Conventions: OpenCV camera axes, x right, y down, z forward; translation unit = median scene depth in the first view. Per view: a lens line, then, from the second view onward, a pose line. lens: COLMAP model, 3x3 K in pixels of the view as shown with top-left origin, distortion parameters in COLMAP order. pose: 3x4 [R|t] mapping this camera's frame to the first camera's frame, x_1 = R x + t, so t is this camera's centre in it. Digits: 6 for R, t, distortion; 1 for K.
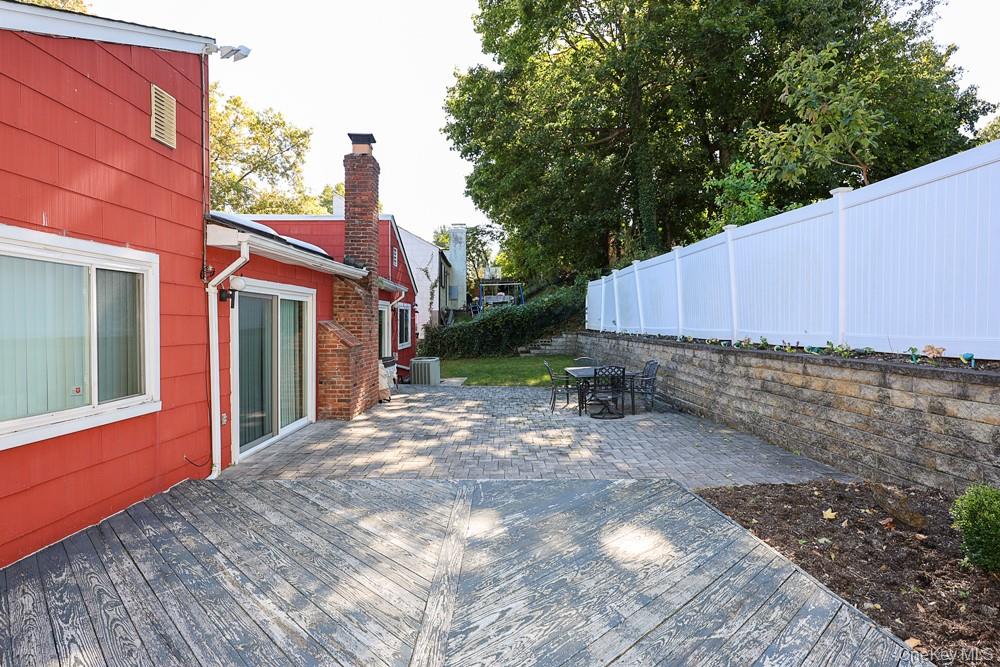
lens RADIAL K [[527.8, 0, 485.8], [0, 527.8, 323.8], [0, 0, 1]] dist [-0.002652, 0.003962]
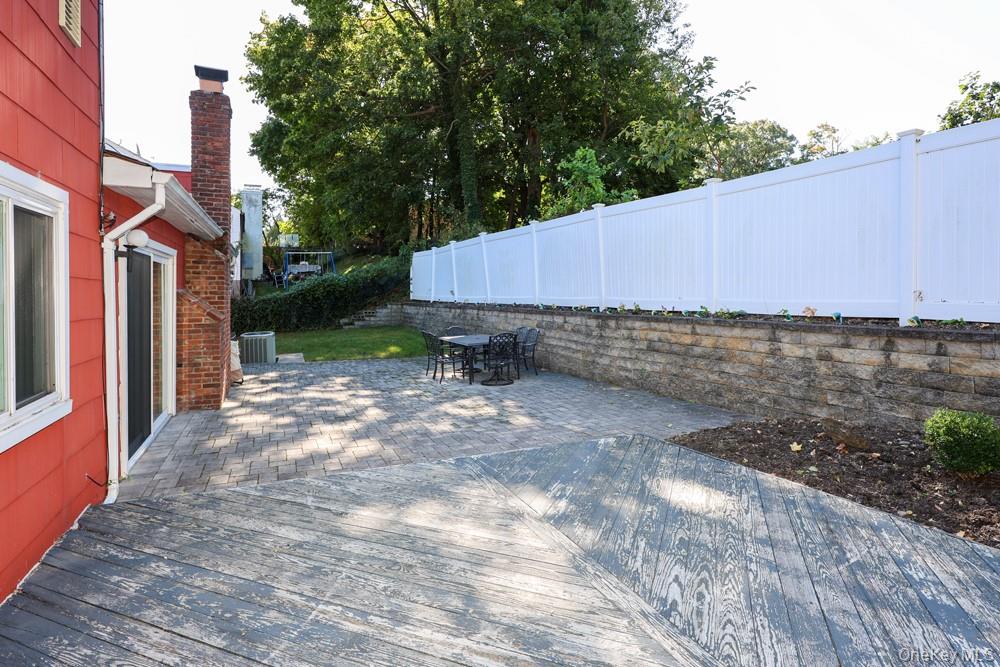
lens RADIAL K [[527.8, 0, 478.1], [0, 527.8, 291.4], [0, 0, 1]] dist [-0.002652, 0.003962]
pose [[0.921040, -0.000671, 0.389468, -0.333171], [0.003574, 0.999971, -0.006729, 0.007487], [-0.389452, 0.007590, 0.921015, 0.115893]]
